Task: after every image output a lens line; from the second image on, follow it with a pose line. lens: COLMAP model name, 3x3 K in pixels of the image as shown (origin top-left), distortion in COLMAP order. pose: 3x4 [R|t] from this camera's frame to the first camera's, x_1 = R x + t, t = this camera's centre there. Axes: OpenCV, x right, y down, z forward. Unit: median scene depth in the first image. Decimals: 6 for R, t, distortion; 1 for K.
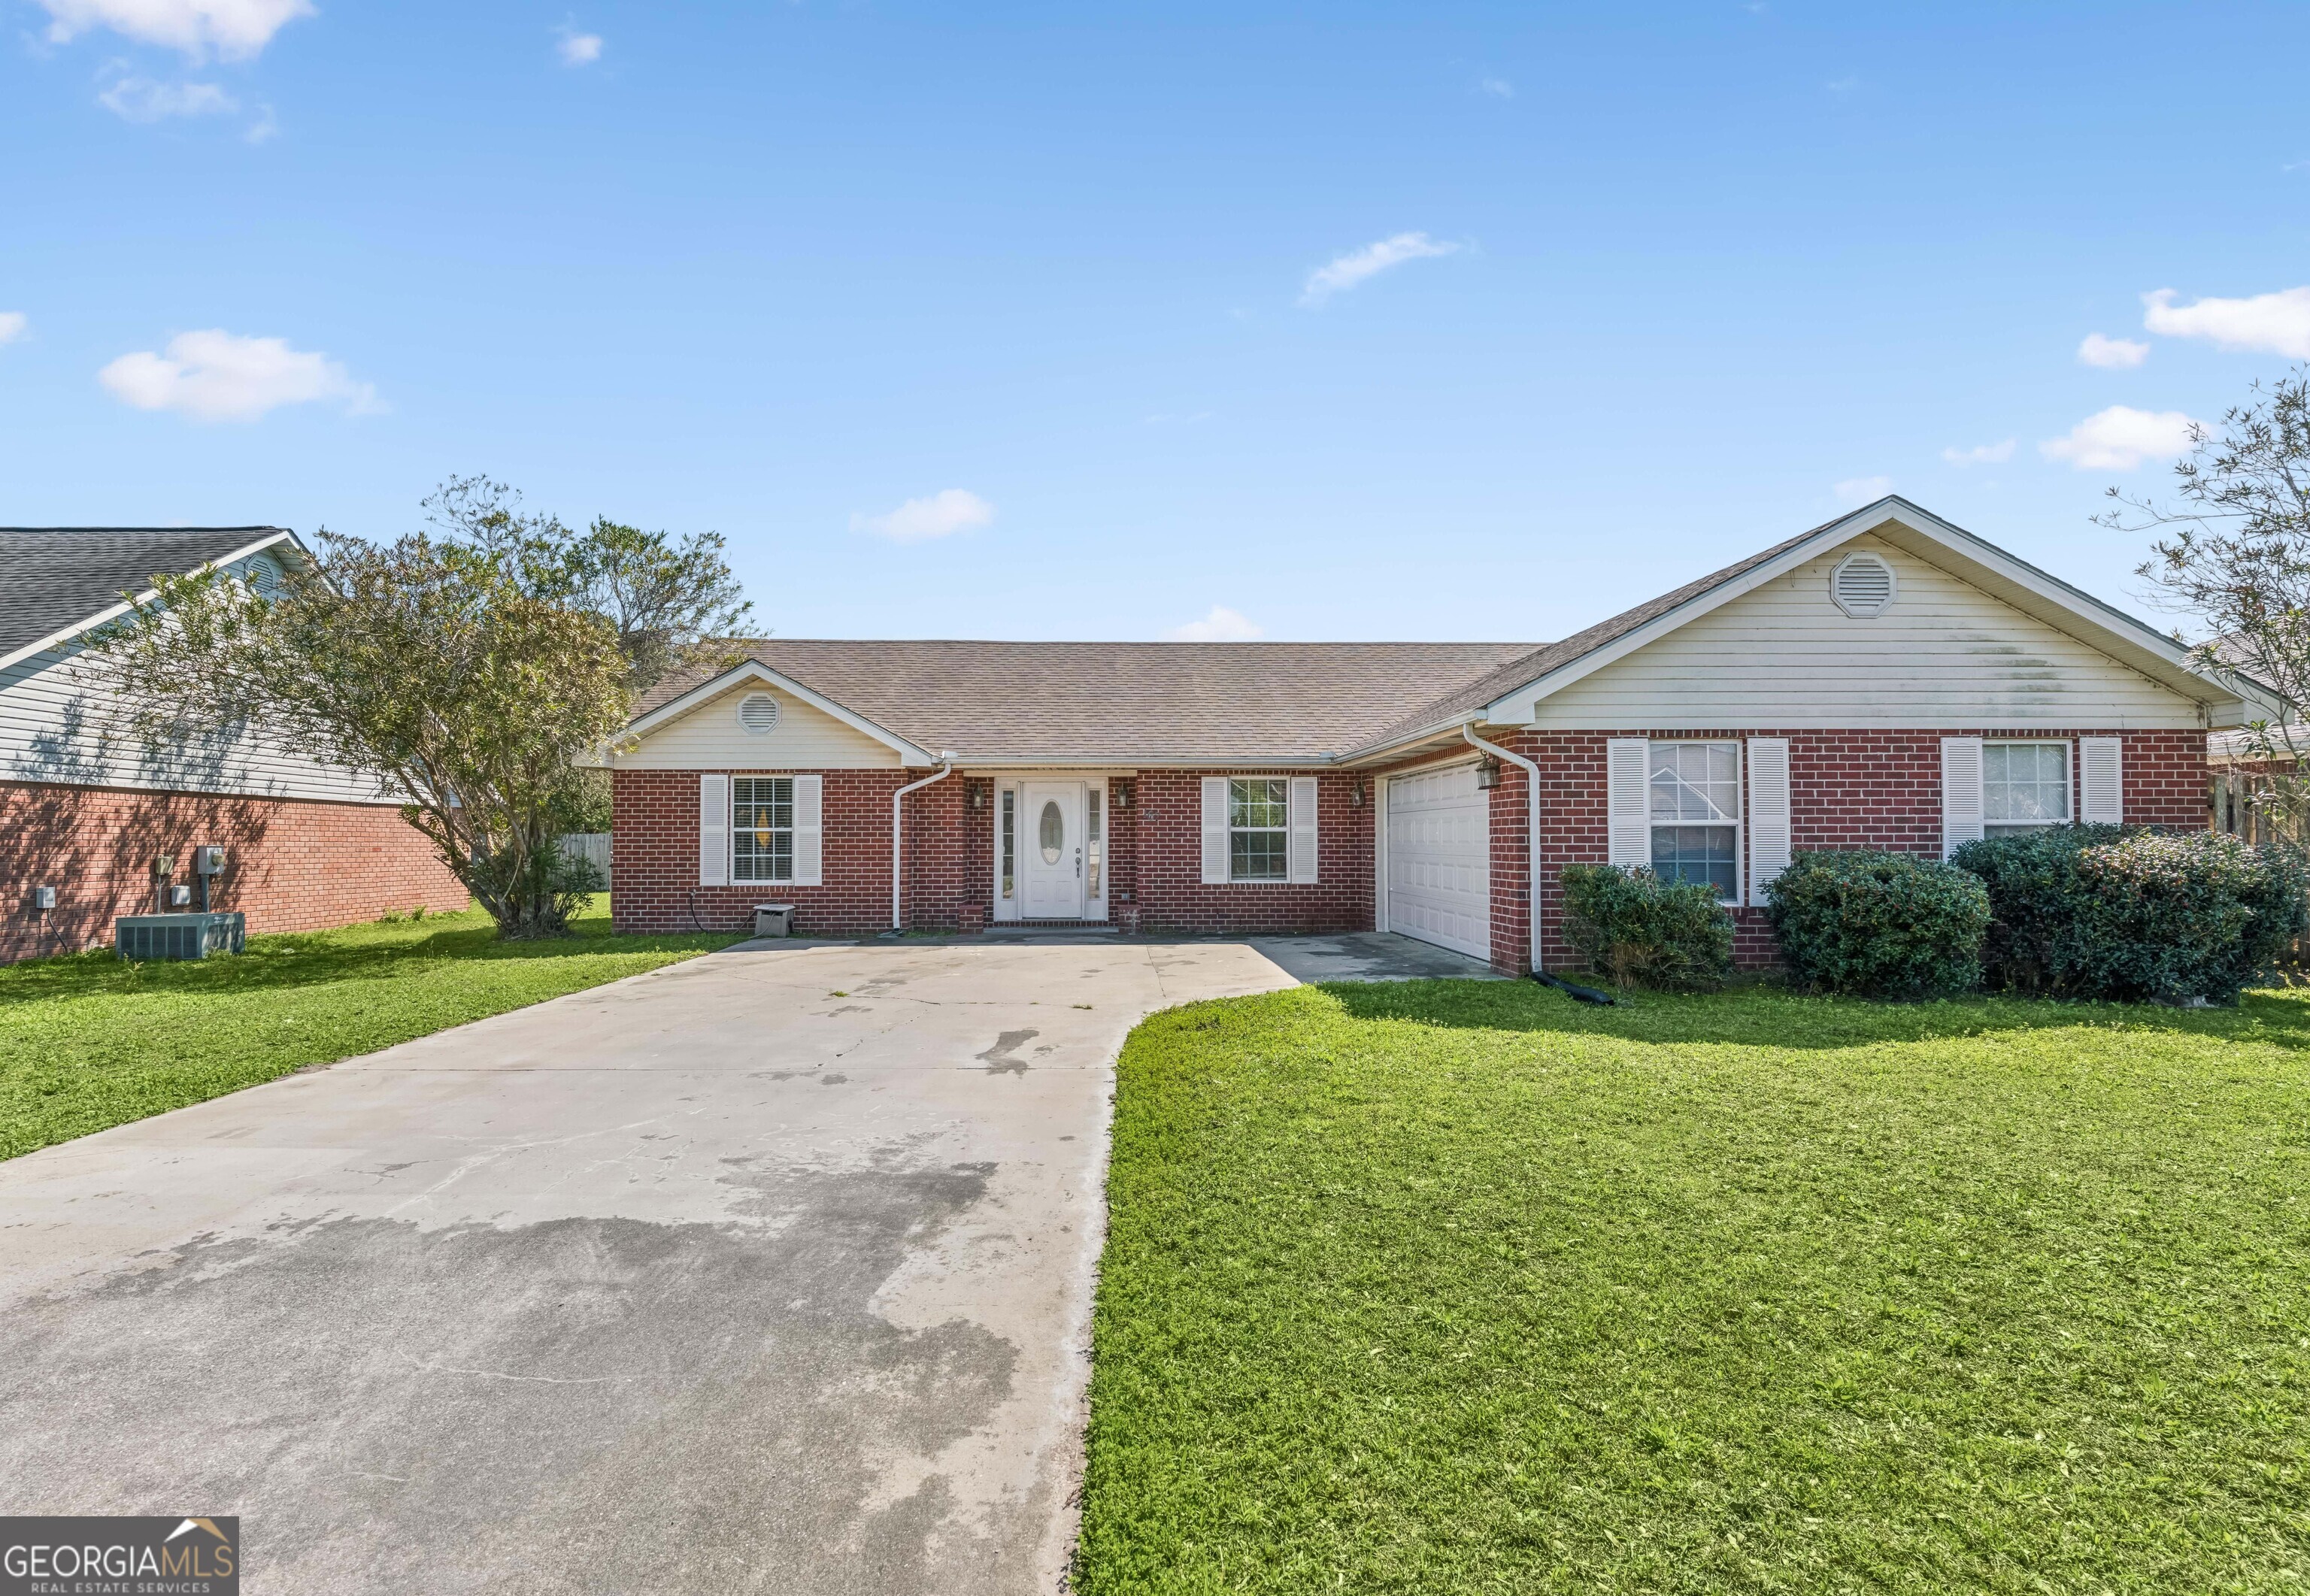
lens RADIAL K [[1184.5, 0, 1113.8], [0, 1184.5, 808.5], [0, 0, 1]] dist [0.003655, -0.000002]
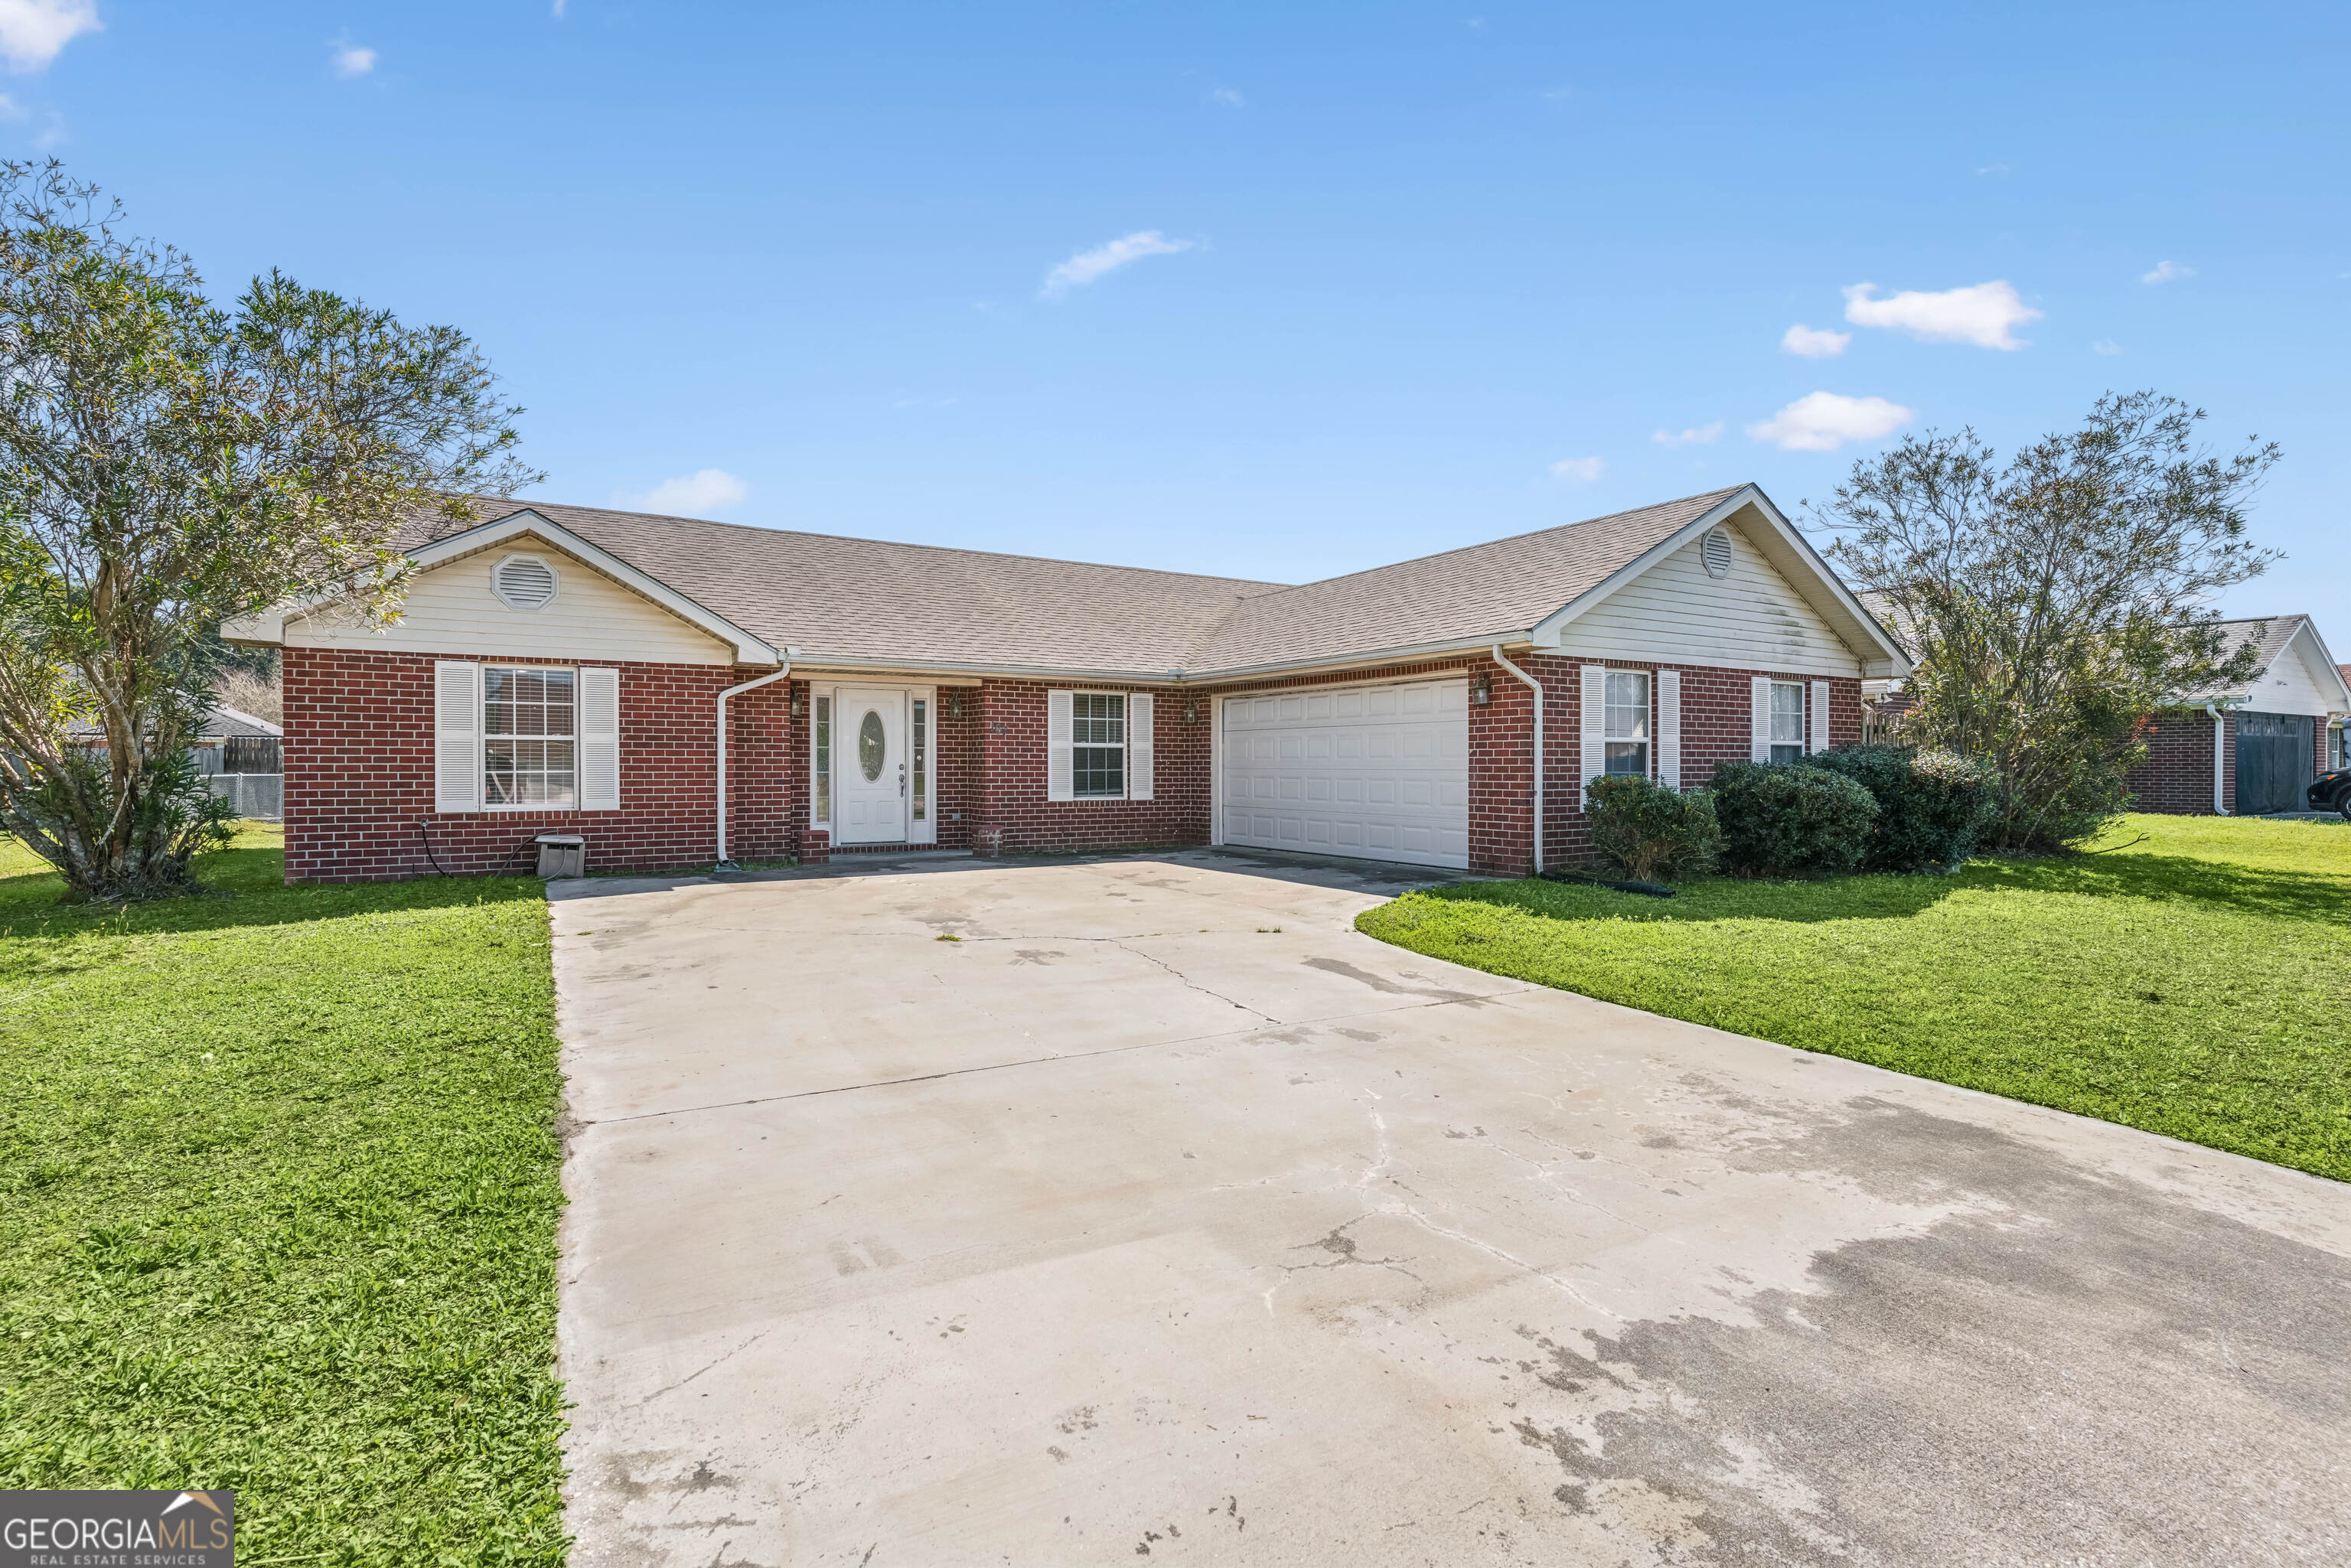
lens RADIAL K [[1122.8, 0, 1156.7], [0, 1122.8, 775.0], [0, 0, 1]] dist [-0.000177, -0.000555]
pose [[0.861929, -0.001435, 0.507028, -0.317243], [-0.016125, 0.999413, 0.030239, 0.013710], [-0.506773, -0.034240, 0.861399, 0.179613]]
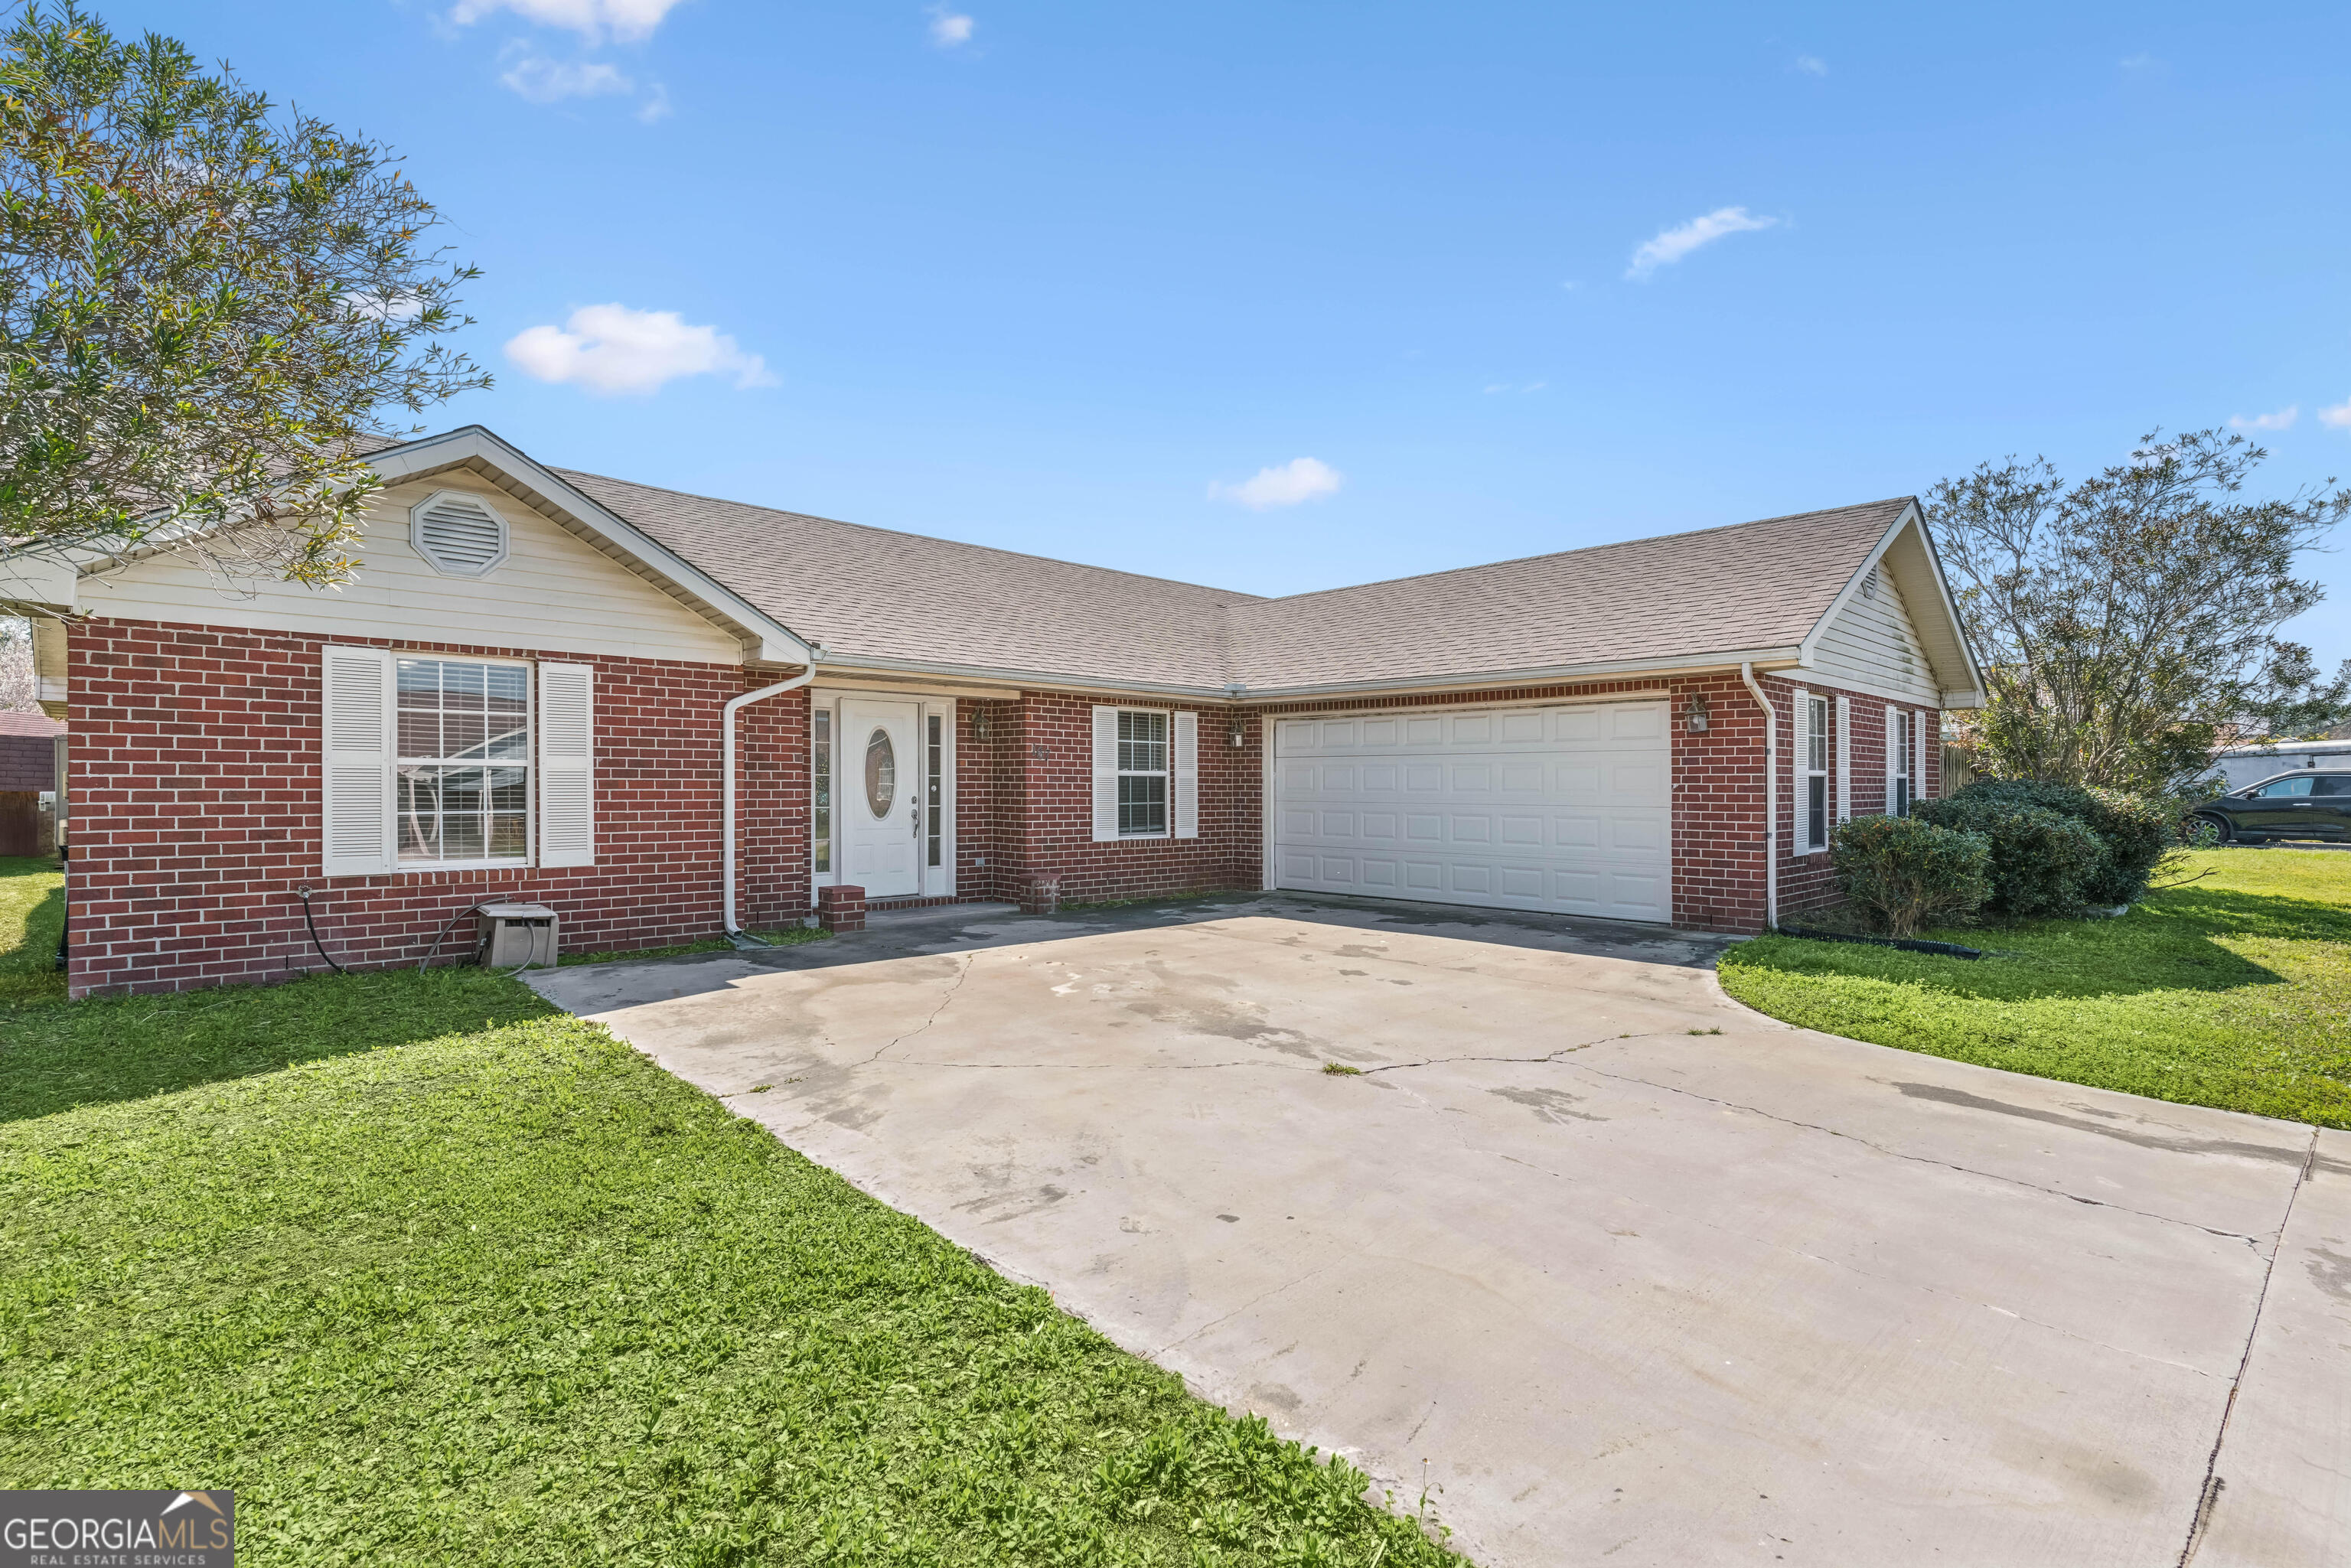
lens RADIAL K [[1128.9, 0, 1148.9], [0, 1128.9, 794.7], [0, 0, 1]] dist [0.000258, 0.000415]
pose [[0.734107, -0.000955, 0.679033, -0.414943], [-0.023107, 0.999385, 0.026386, 0.012122], [-0.678640, -0.035061, 0.733634, 0.438518]]
